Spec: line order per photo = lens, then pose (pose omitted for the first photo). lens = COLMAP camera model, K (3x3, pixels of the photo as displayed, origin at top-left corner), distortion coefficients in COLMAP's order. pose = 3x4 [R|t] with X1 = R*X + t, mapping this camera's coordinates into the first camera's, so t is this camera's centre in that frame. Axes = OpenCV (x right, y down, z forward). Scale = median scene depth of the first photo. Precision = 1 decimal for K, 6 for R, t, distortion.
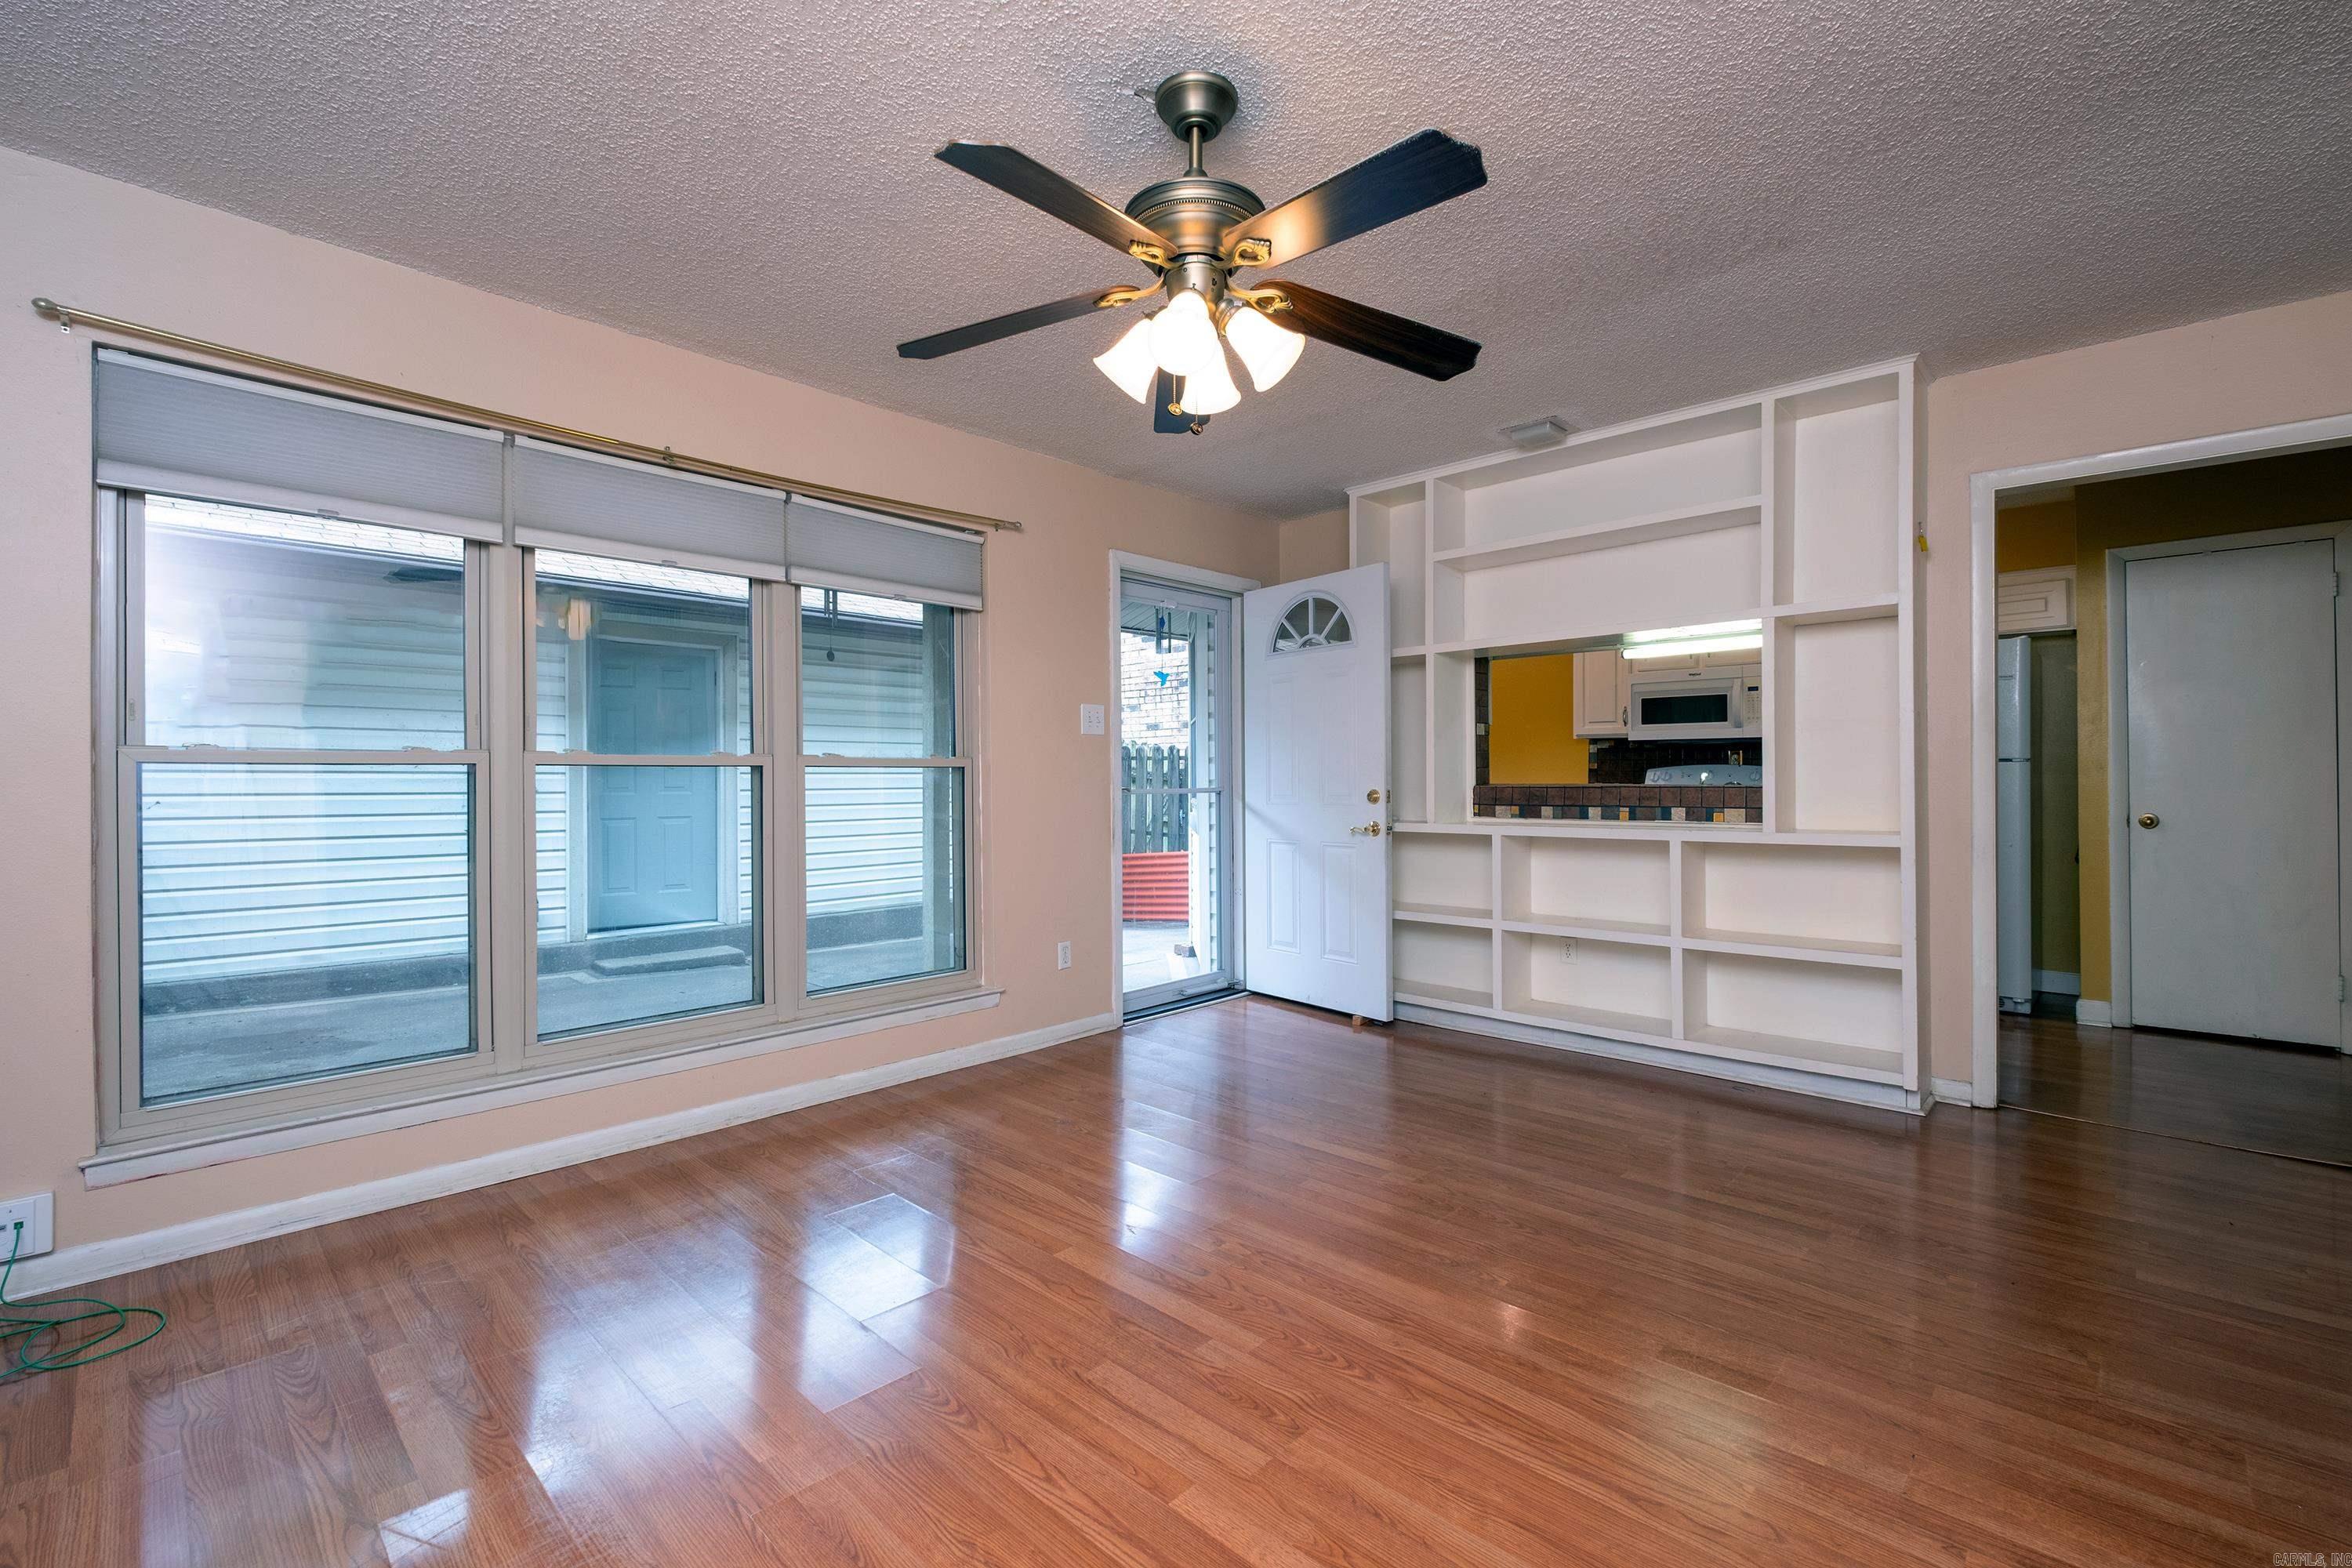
lens RADIAL K [[1011.5, 0, 1186.7], [0, 1011.5, 786.0], [0, 0, 1]] dist [-0.002590, -0.001977]
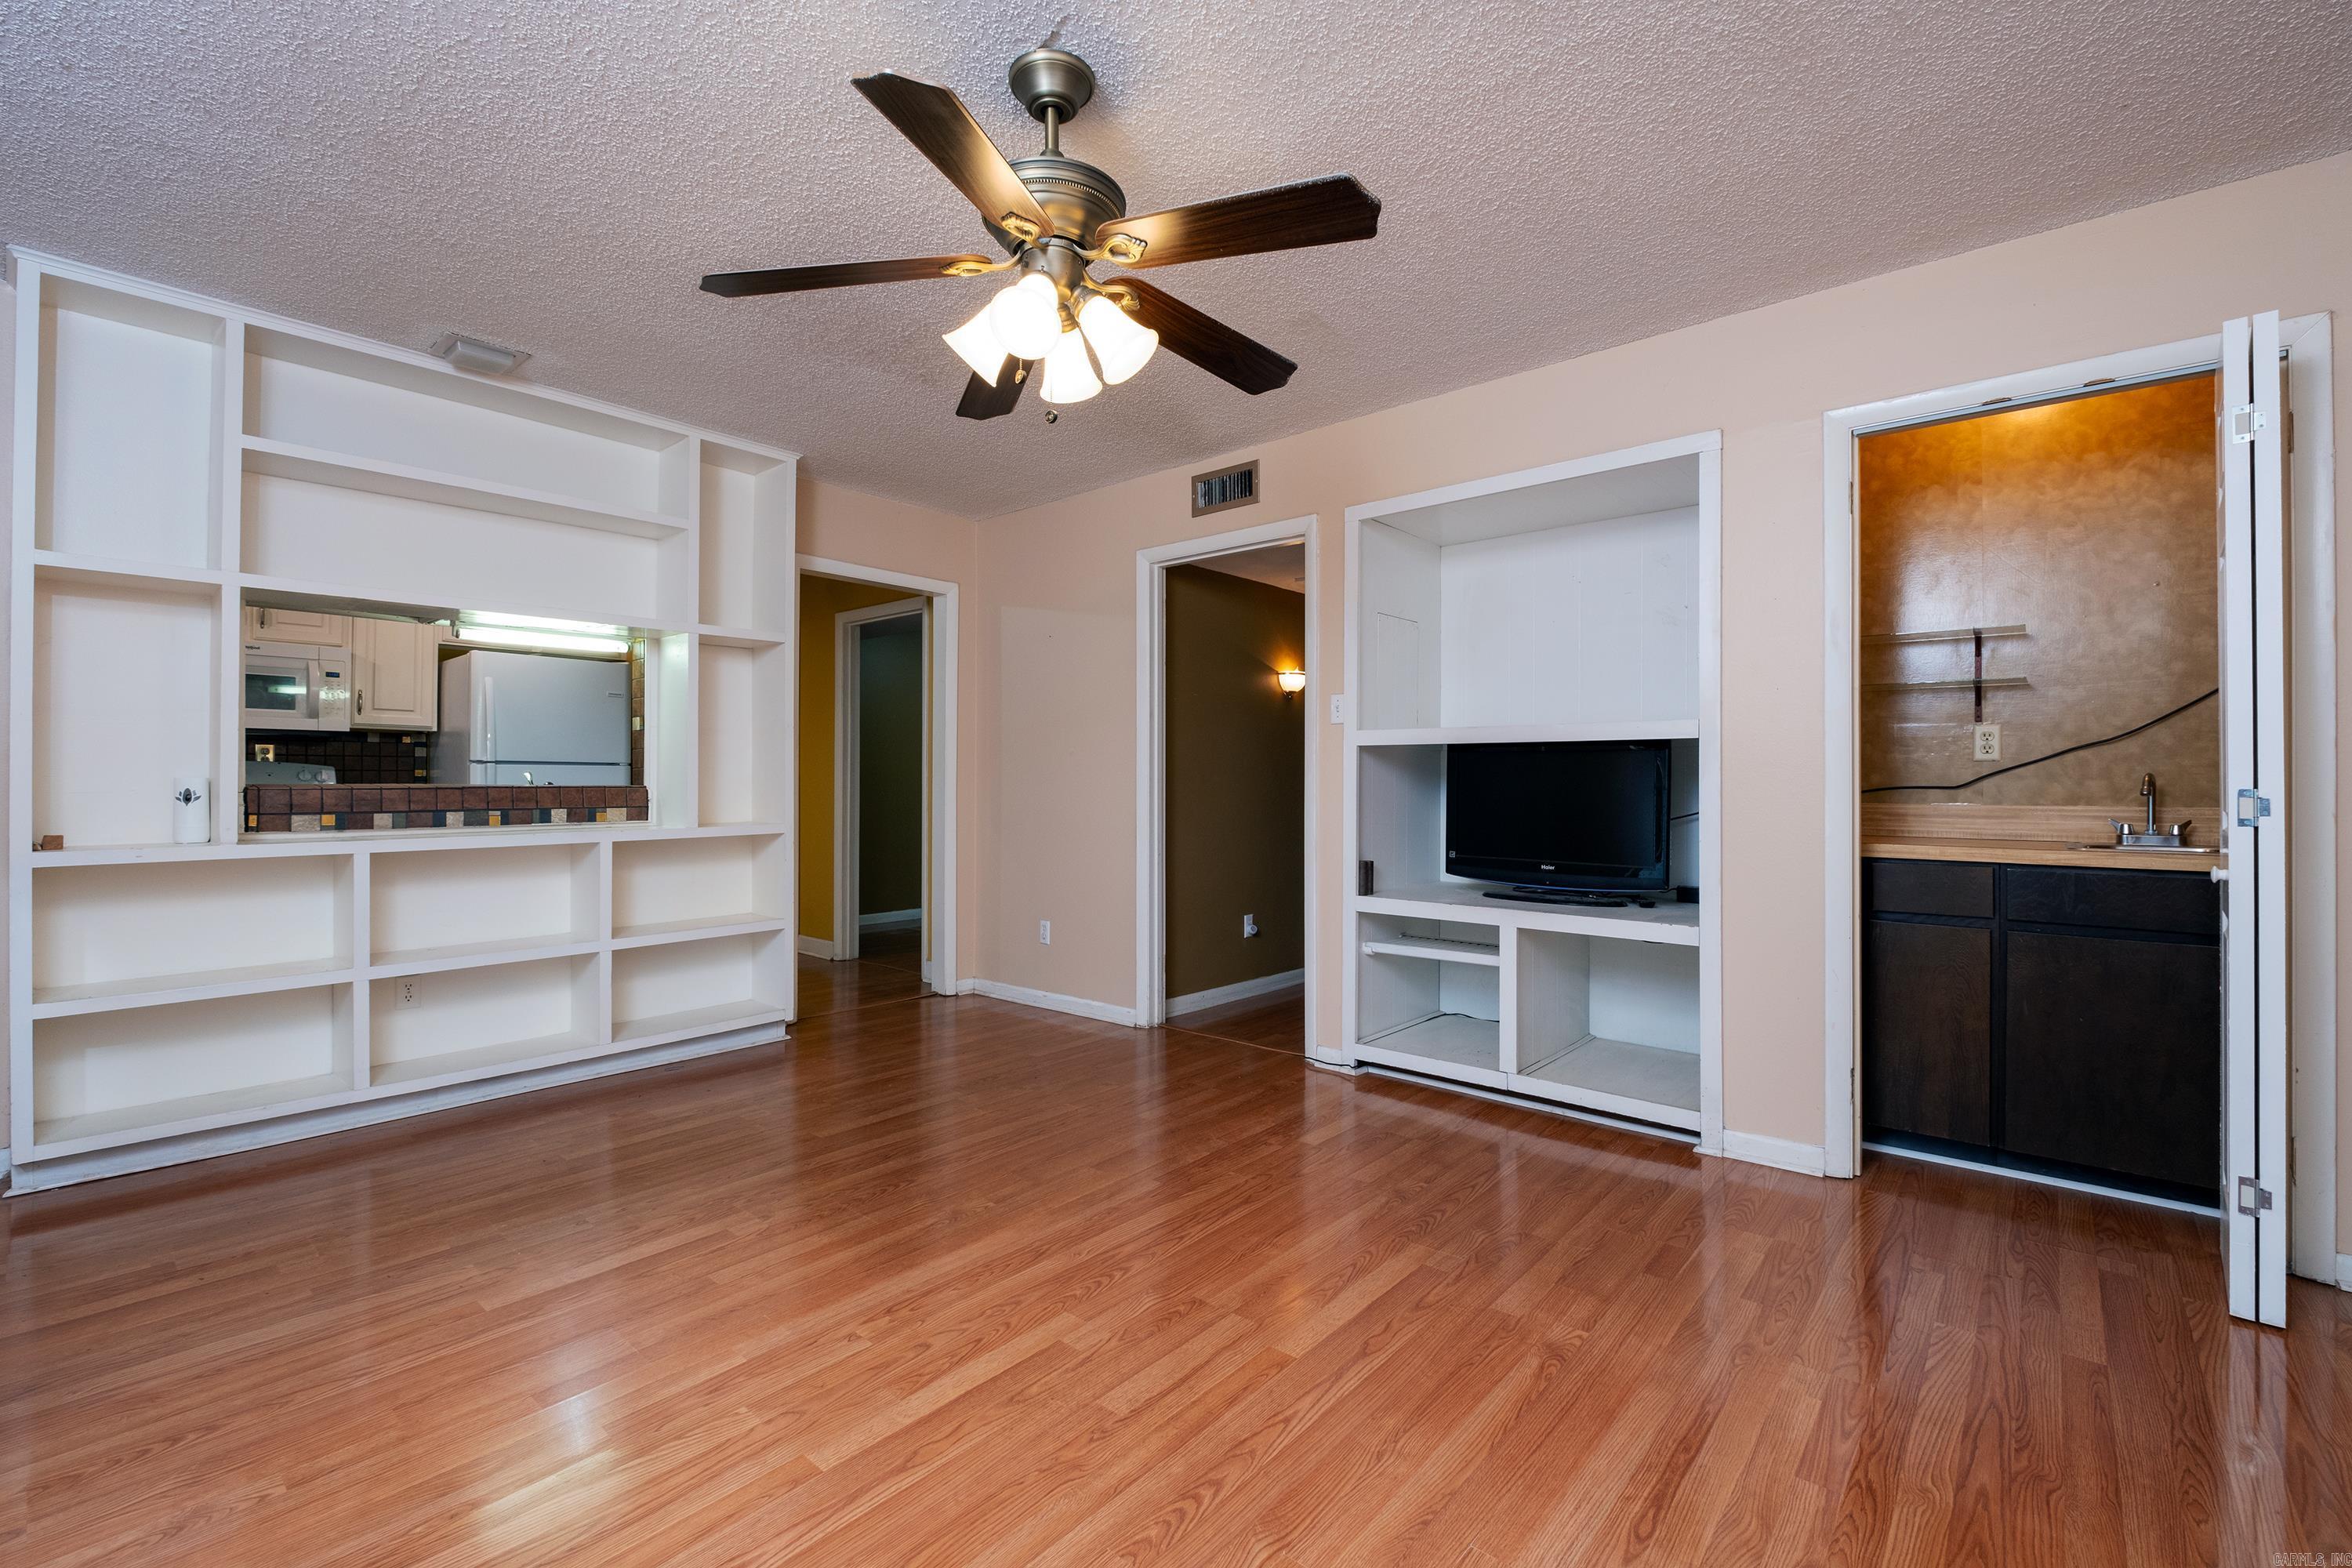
lens RADIAL K [[1011.5, 0, 1172.8], [0, 1011.5, 784.8], [0, 0, 1]] dist [-0.002590, -0.001977]
pose [[-0.050313, -0.000681, 0.998733, -0.535158], [0.006241, 0.999980, 0.000996, 0.001395], [-0.998714, 0.006284, -0.050308, 0.517375]]
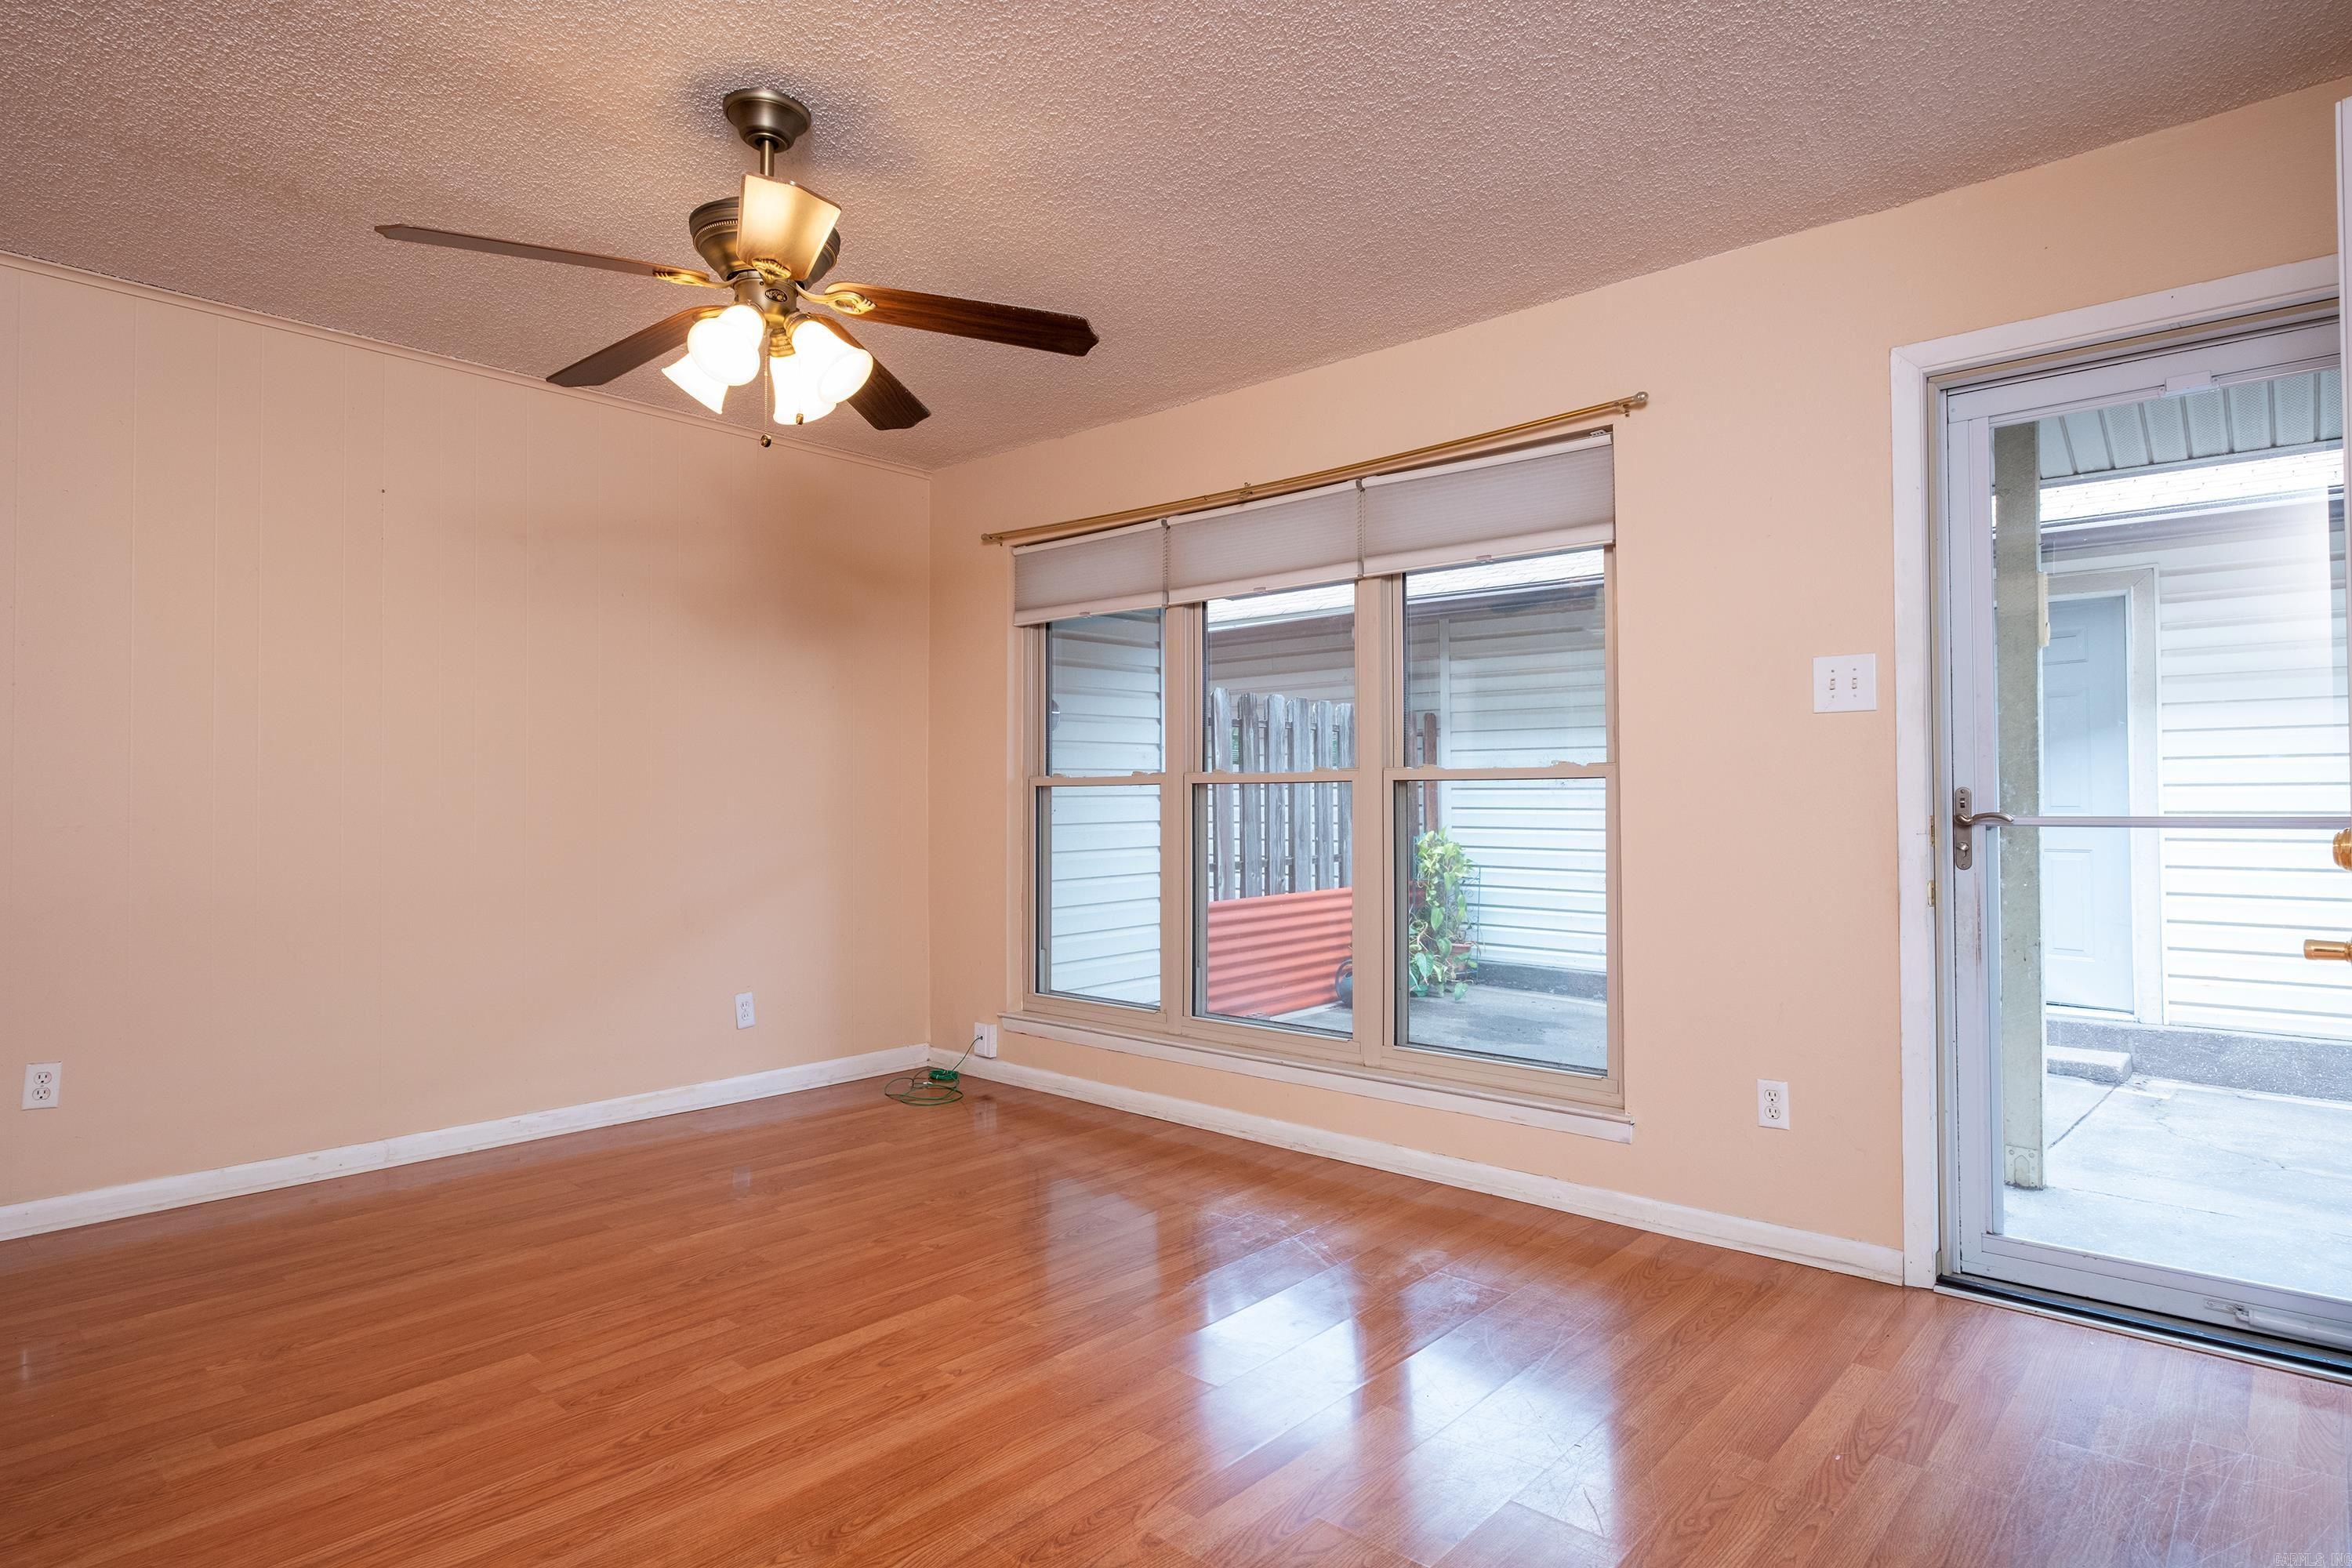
lens RADIAL K [[1272.6, 0, 1150.9], [0, 1272.6, 760.2], [0, 0, 1]] dist [0.001878, -0.002069]
pose [[0.012115, -0.027983, -0.999535, 0.702406], [-0.006485, 0.999585, -0.028063, -0.003243], [0.999906, 0.006822, 0.011928, 0.757091]]
